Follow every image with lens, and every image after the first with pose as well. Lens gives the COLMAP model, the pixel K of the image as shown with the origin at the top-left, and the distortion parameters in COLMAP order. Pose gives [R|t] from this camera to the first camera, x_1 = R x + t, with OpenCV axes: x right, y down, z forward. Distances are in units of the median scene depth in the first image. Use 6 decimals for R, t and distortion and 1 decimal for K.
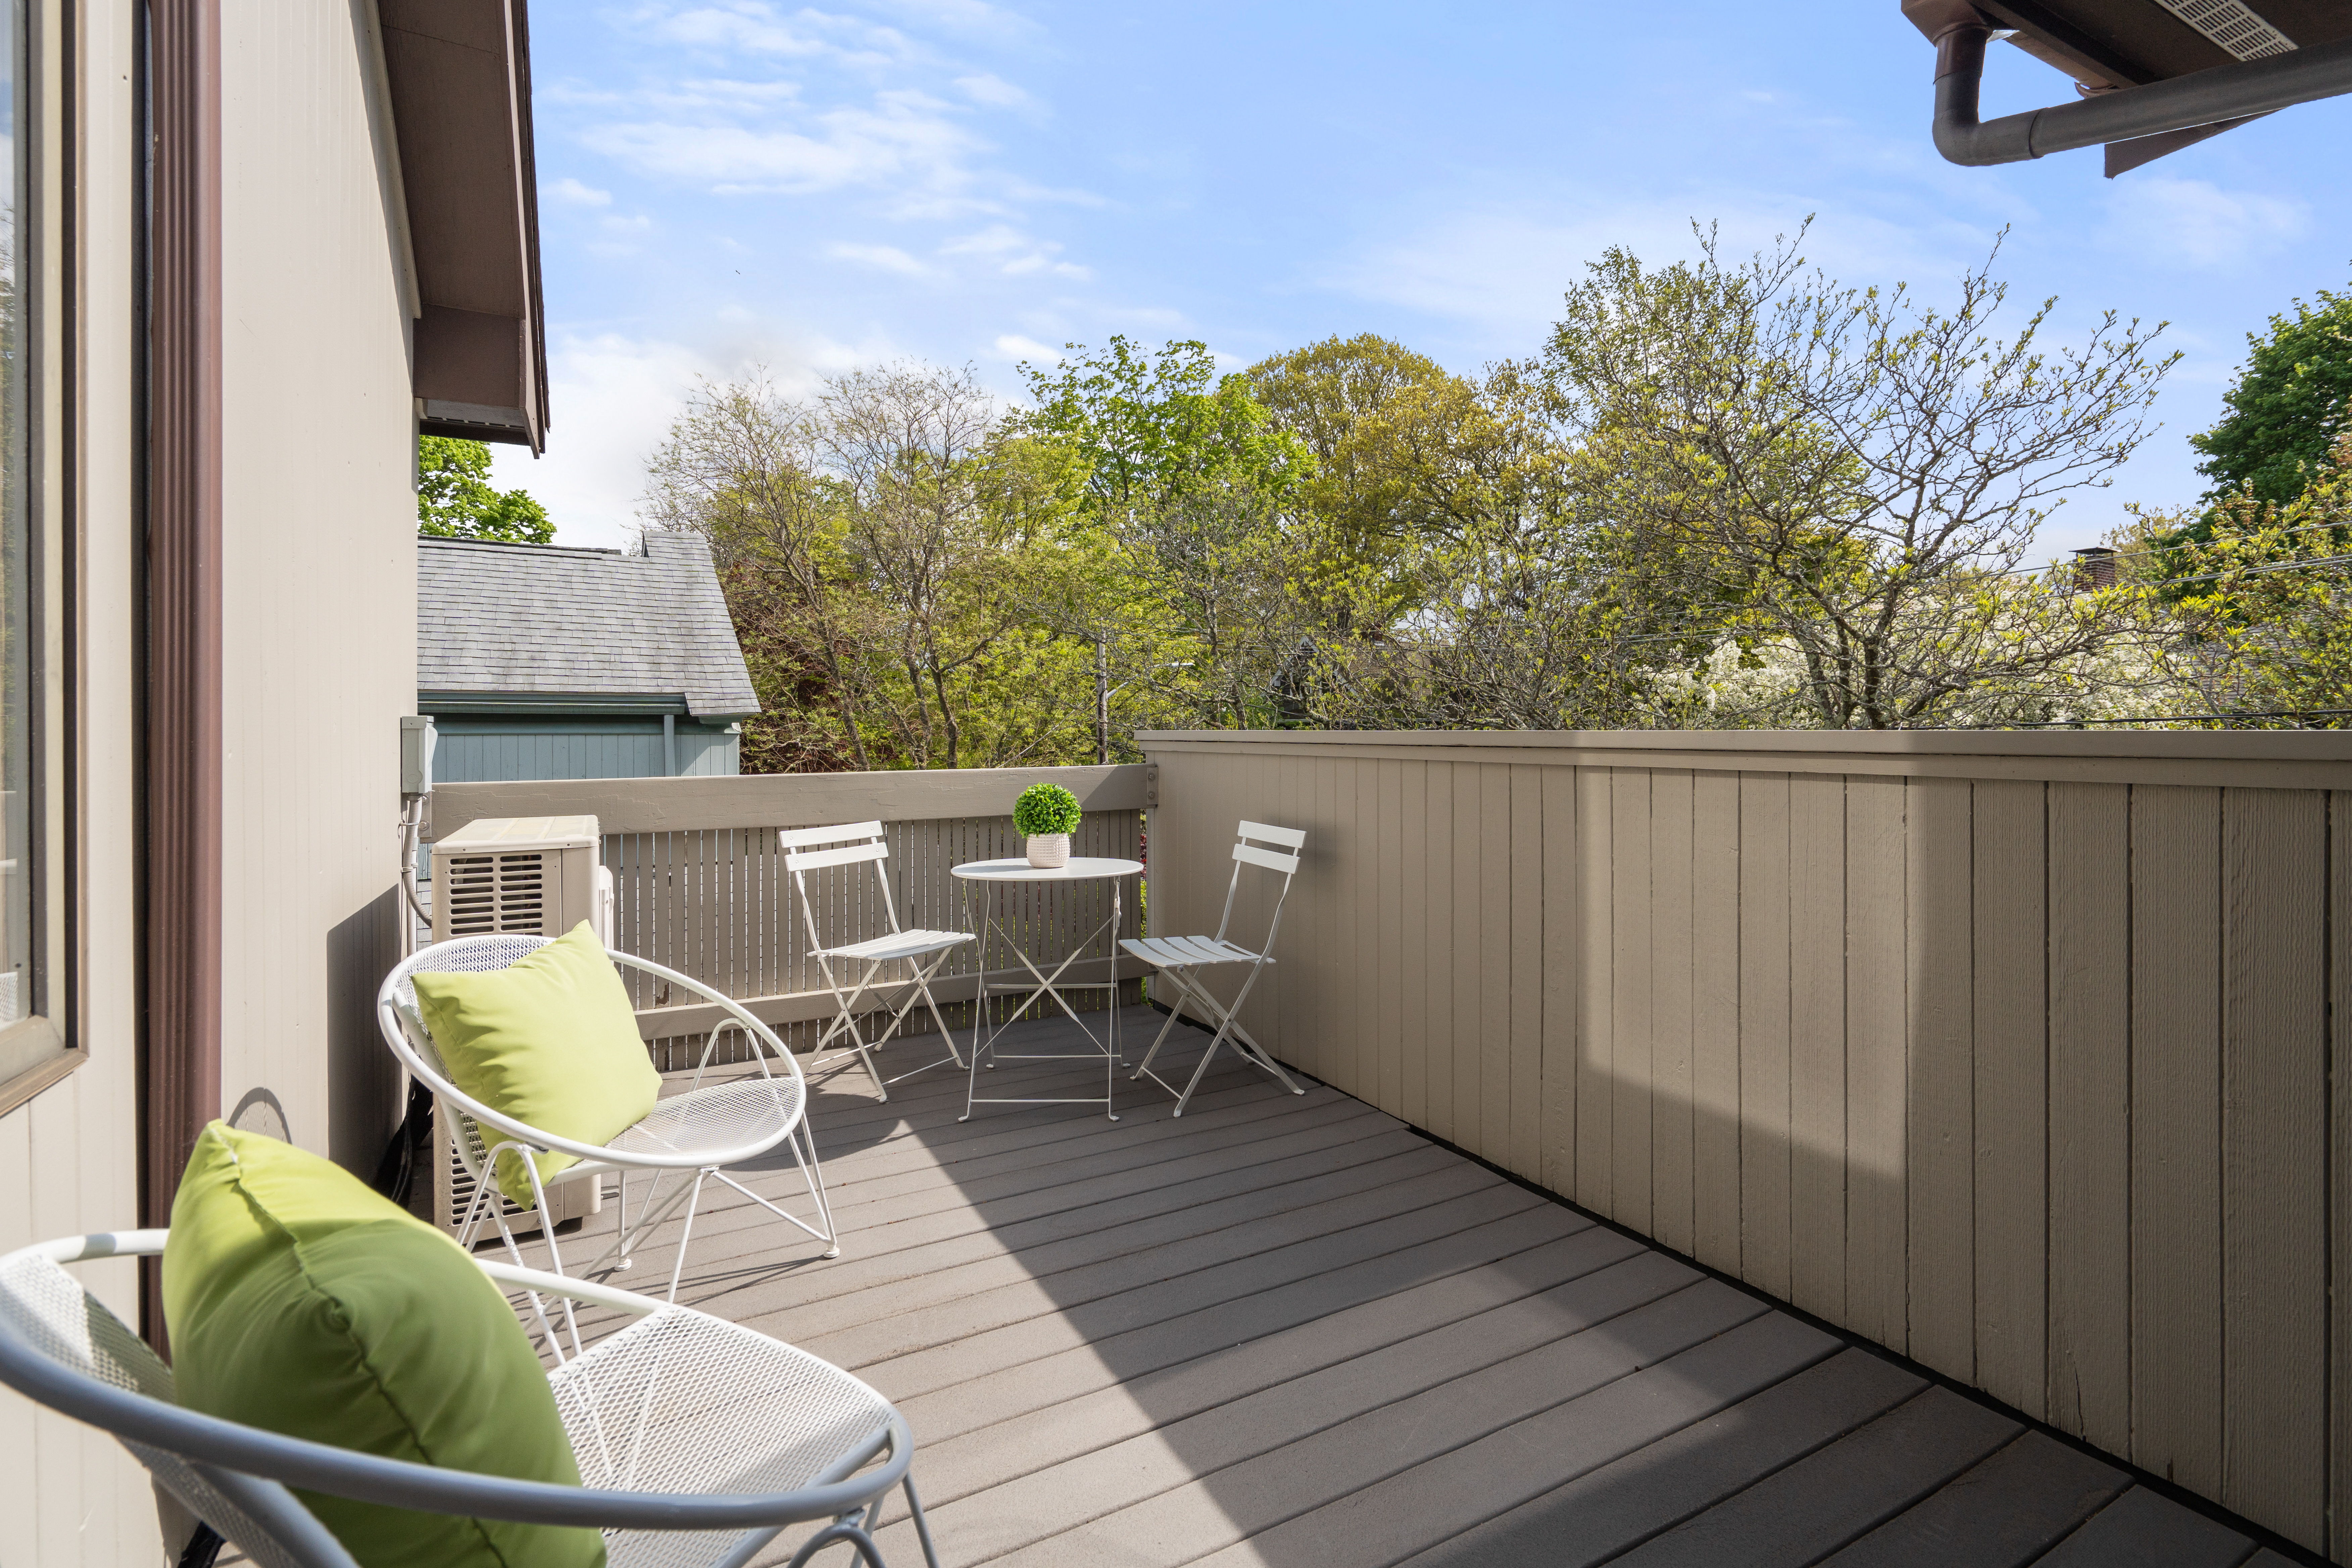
lens RADIAL K [[1066.6, 0, 1182.7], [0, 1066.6, 771.6], [0, 0, 1]] dist [-0.005460, -0.000038]
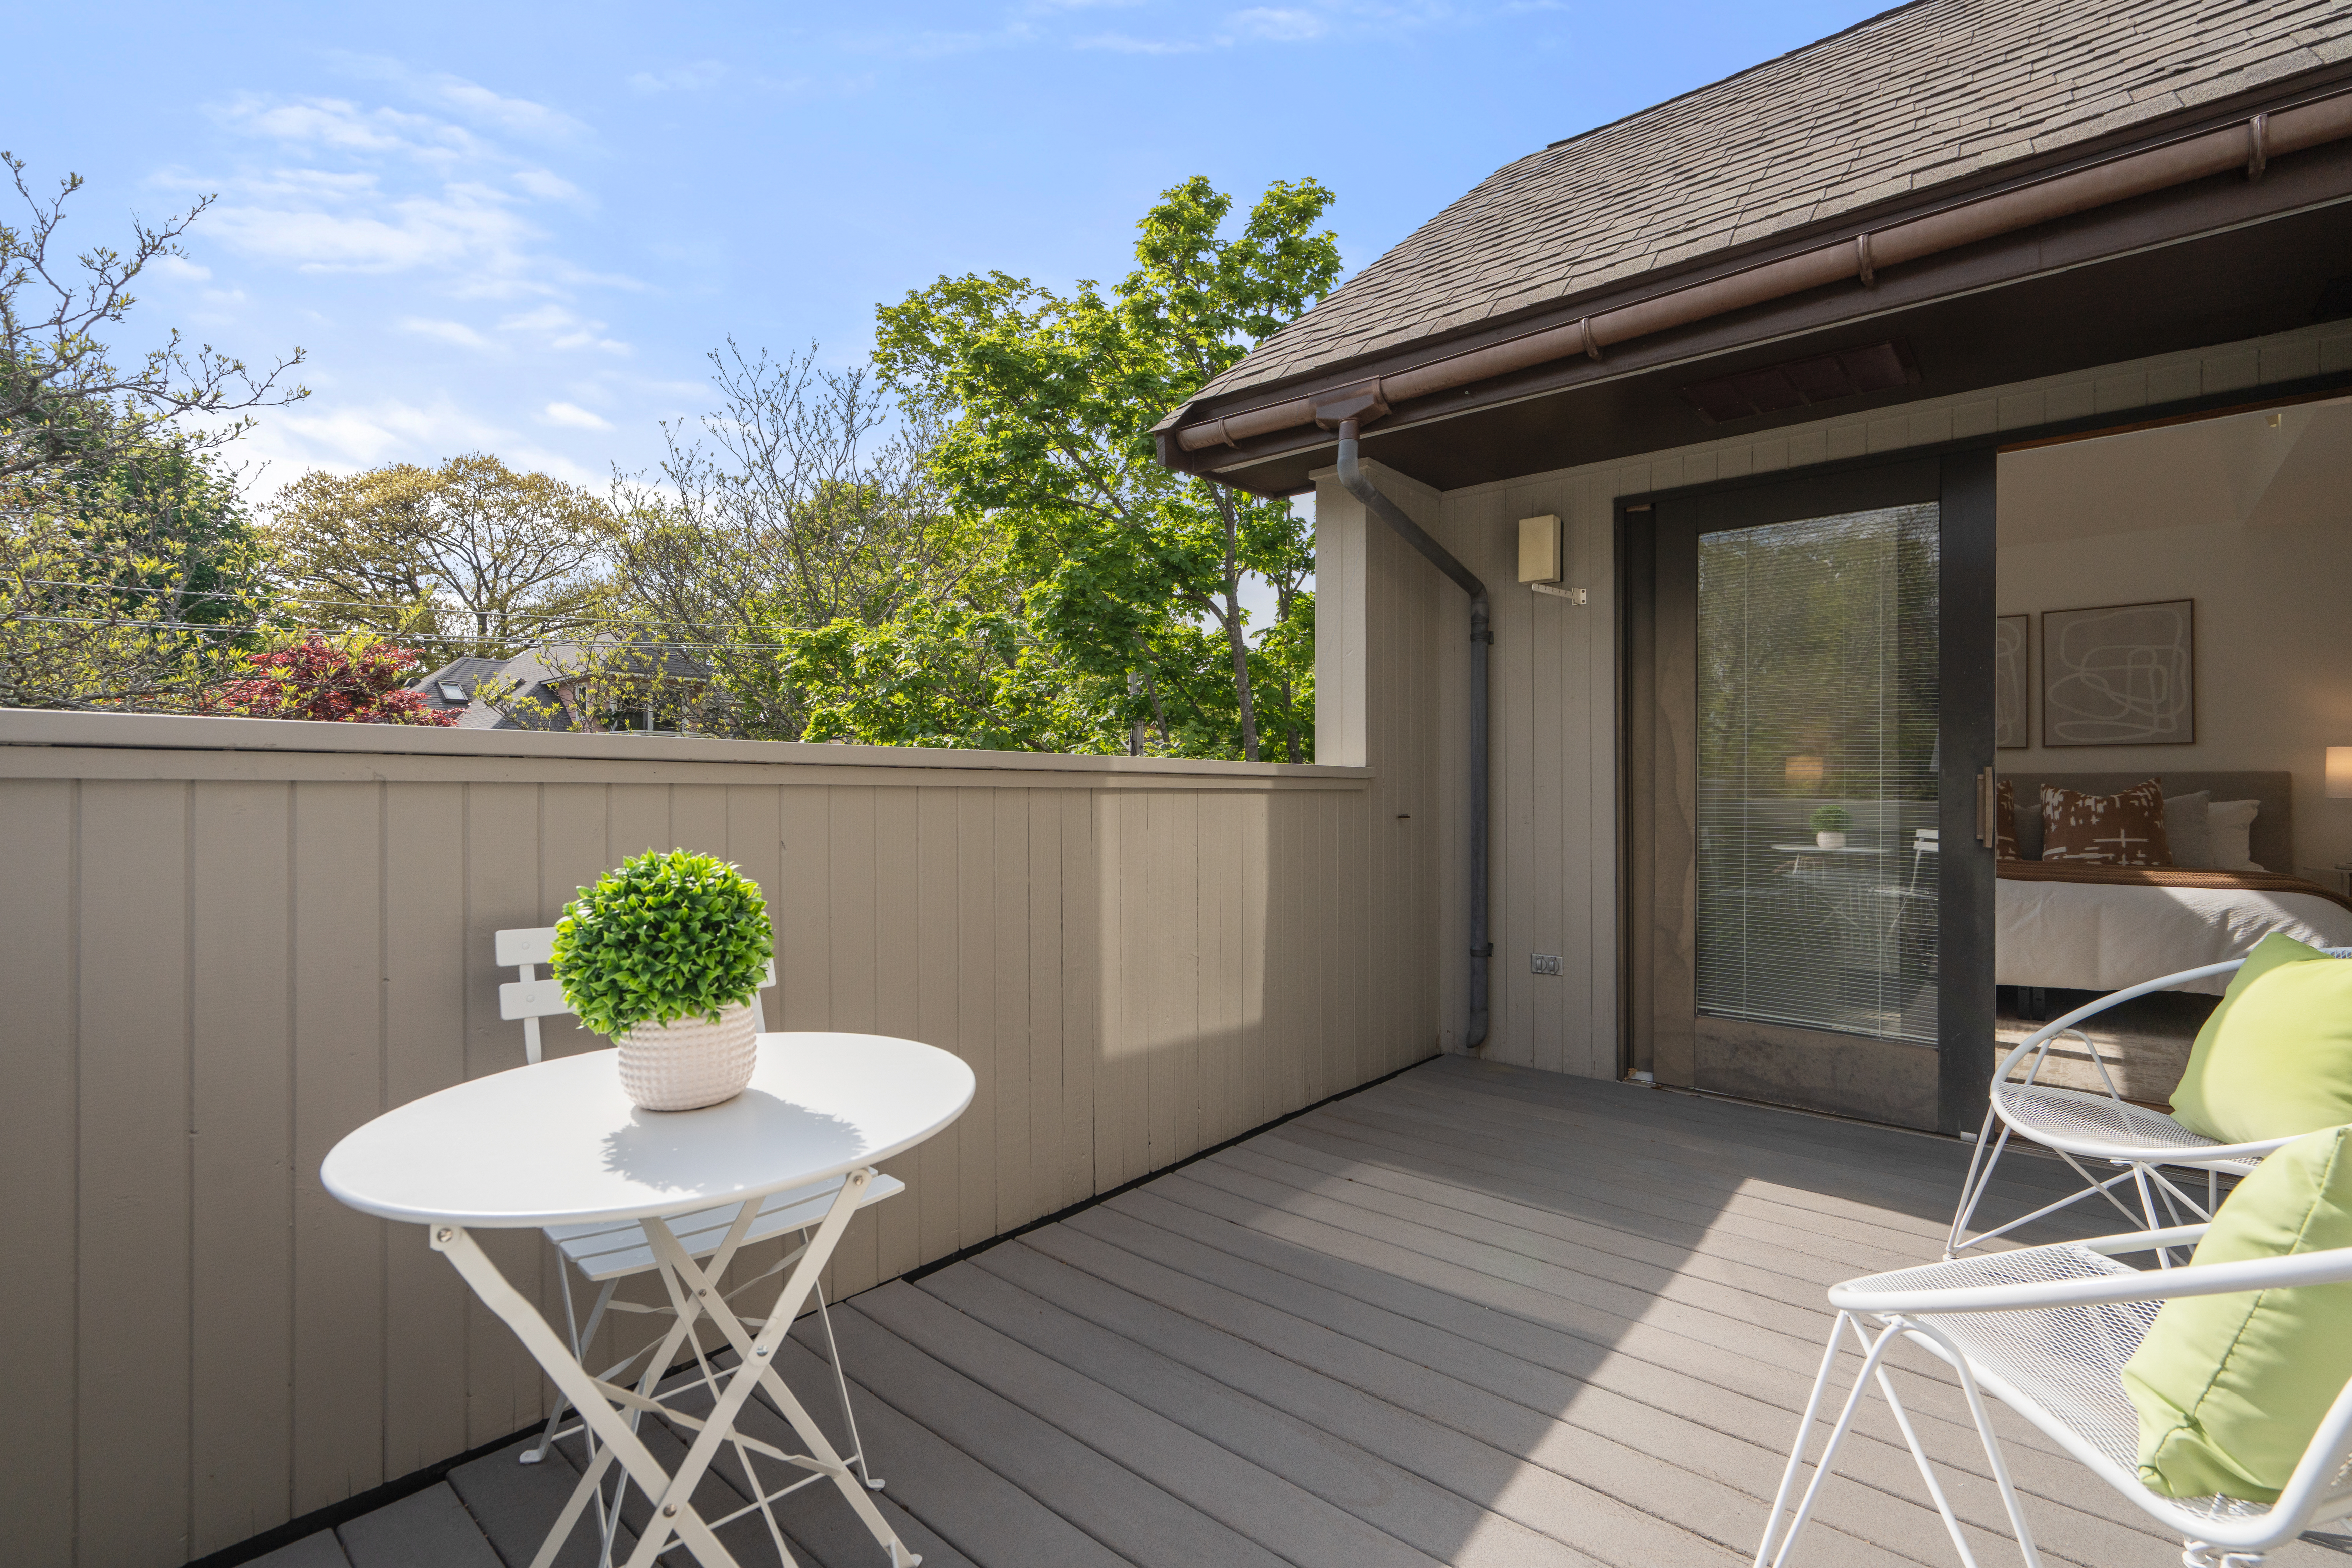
lens RADIAL K [[1066.6, 0, 1150.1], [0, 1066.6, 785.5], [0, 0, 1]] dist [-0.005460, -0.000038]
pose [[-0.350547, 0.011697, 0.936472, -0.504456], [0.035714, 0.999362, 0.000886, -0.005733], [-0.935864, 0.033756, -0.350741, 1.000148]]
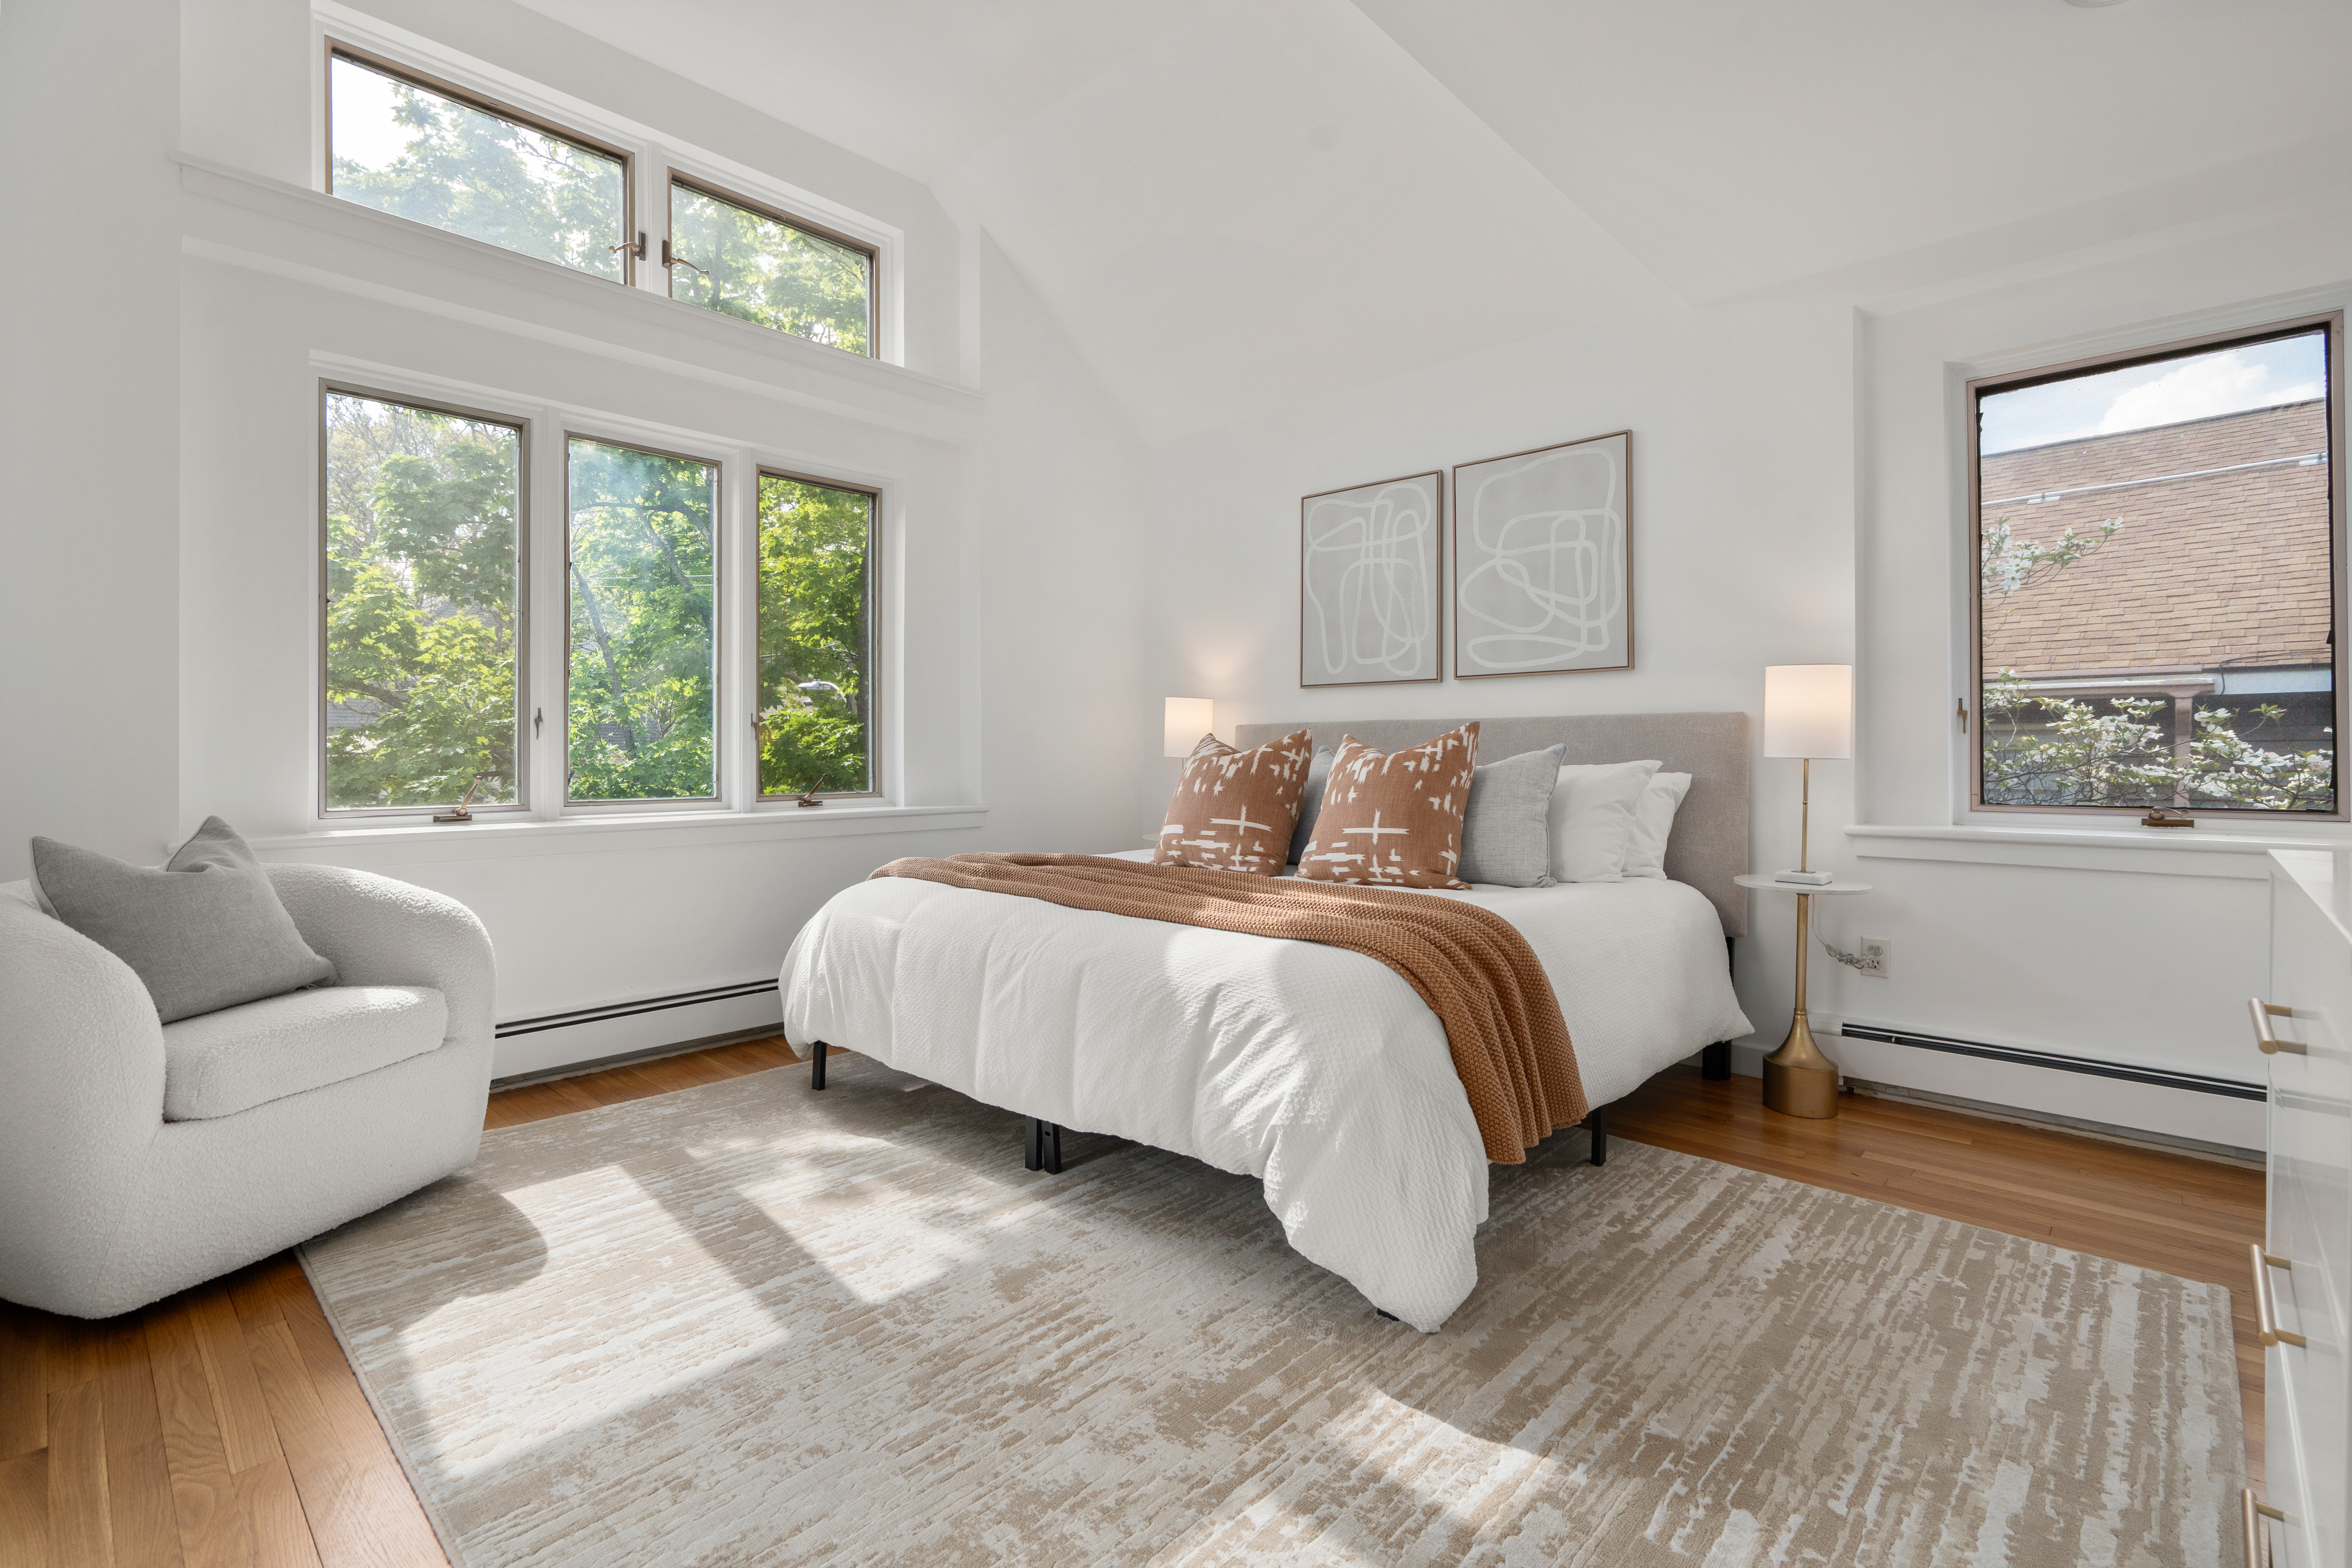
lens RADIAL K [[1066.6, 0, 1171.9], [0, 1066.6, 762.2], [0, 0, 1]] dist [-0.005460, -0.000038]
pose [[-0.313389, 0.003016, 0.949620, -0.347625], [0.037419, 0.999258, 0.009176, 0.052843], [-0.948887, 0.038409, -0.313269, -0.390874]]
